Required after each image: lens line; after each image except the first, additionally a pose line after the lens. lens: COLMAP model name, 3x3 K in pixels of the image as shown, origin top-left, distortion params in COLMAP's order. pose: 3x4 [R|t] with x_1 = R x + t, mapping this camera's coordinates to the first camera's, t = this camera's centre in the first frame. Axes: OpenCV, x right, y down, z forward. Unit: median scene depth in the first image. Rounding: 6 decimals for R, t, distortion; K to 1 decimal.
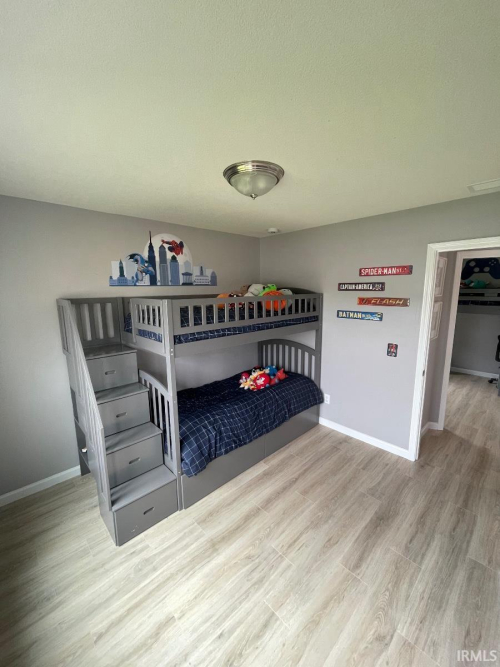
lens RADIAL K [[270.9, 0, 251.1], [0, 270.9, 333.9], [0, 0, 1]] dist [-0.002257, 0.000236]
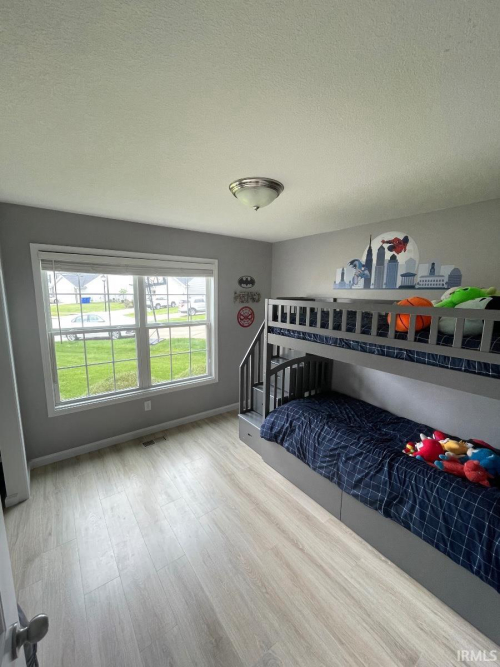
lens RADIAL K [[270.9, 0, 247.9], [0, 270.9, 333.5], [0, 0, 1]] dist [-0.002257, 0.000236]
pose [[-0.130413, 0.163482, -0.977889, 0.717699], [-0.177790, 0.966468, 0.185284, -0.129142], [0.975389, 0.198023, -0.096974, 0.715744]]
